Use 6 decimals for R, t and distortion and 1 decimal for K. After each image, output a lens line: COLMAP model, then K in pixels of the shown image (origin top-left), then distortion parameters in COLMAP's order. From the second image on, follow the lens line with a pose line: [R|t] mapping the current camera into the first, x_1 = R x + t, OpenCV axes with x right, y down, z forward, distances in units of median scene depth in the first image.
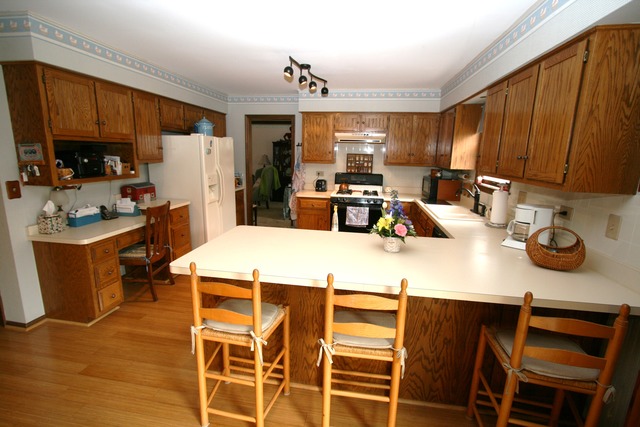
lens RADIAL K [[299.5, 0, 320.0], [0, 299.5, 213.5], [0, 0, 1]] dist [-0.002041, 0.000043]
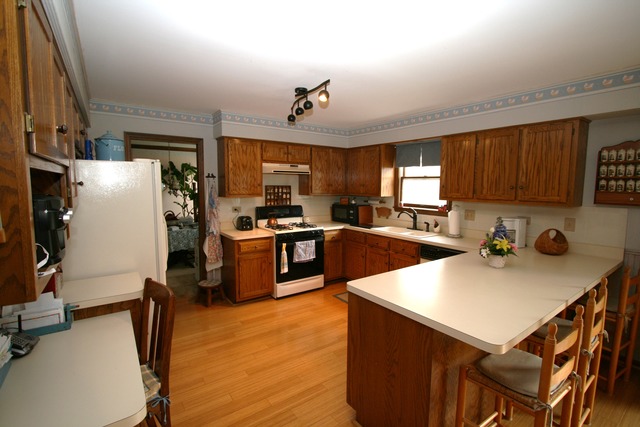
lens RADIAL K [[299.5, 0, 320.0], [0, 299.5, 213.5], [0, 0, 1]] dist [-0.002041, 0.000043]
pose [[0.705863, -0.086666, 0.703026, -0.453662], [0.151102, 0.988066, -0.029907, -0.065676], [-0.692044, 0.127338, 0.710535, 0.257570]]
